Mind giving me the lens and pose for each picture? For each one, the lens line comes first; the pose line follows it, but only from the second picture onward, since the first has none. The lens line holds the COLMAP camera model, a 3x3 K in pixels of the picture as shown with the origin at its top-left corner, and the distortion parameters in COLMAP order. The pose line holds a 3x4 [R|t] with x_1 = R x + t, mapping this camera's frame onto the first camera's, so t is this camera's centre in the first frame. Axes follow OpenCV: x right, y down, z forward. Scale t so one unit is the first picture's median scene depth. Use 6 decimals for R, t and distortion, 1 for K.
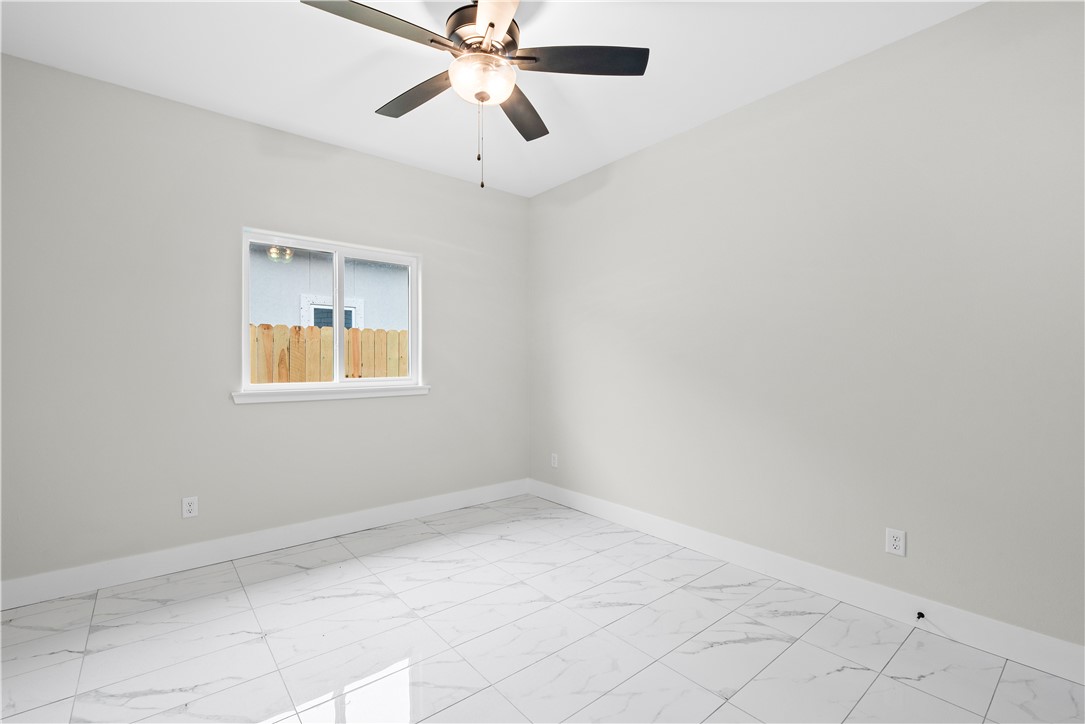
lens RADIAL K [[479.1, 0, 544.8], [0, 479.1, 364.7], [0, 0, 1]] dist [0.002994, -0.001162]
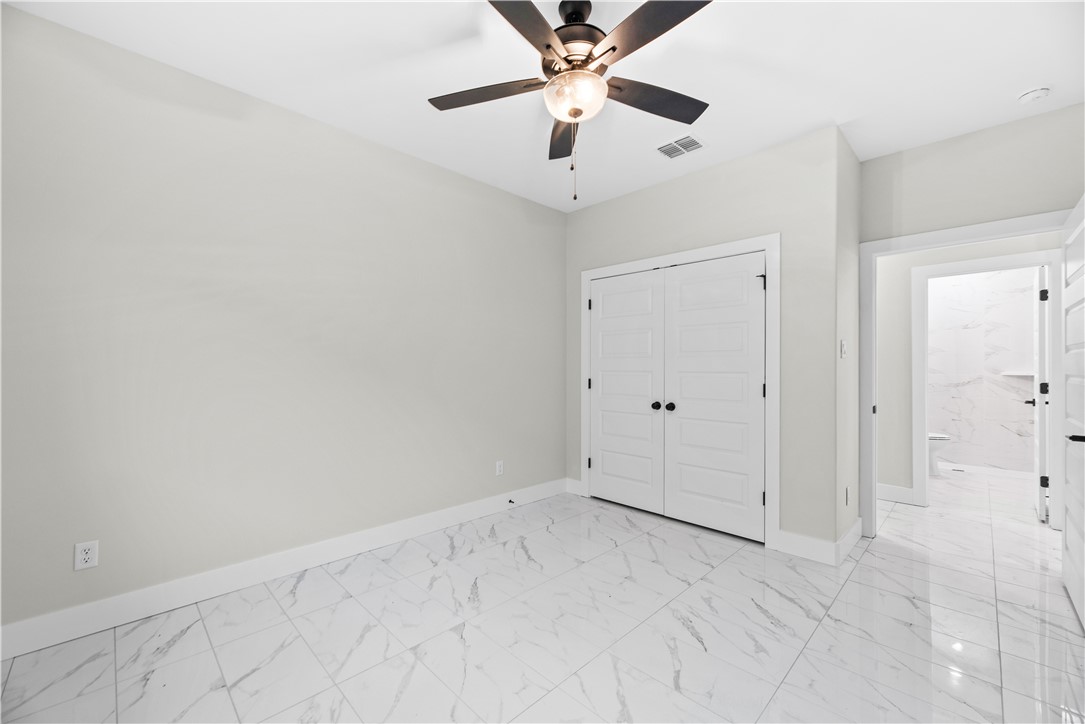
lens RADIAL K [[444.5, 0, 540.5], [0, 444.5, 367.4], [0, 0, 1]] dist [-0.000001, -0.000215]
pose [[-0.101169, -0.002628, 0.994866, -0.801110], [0.001084, 0.999996, 0.002752, -0.008358], [-0.994869, 0.001357, -0.101166, 0.875994]]
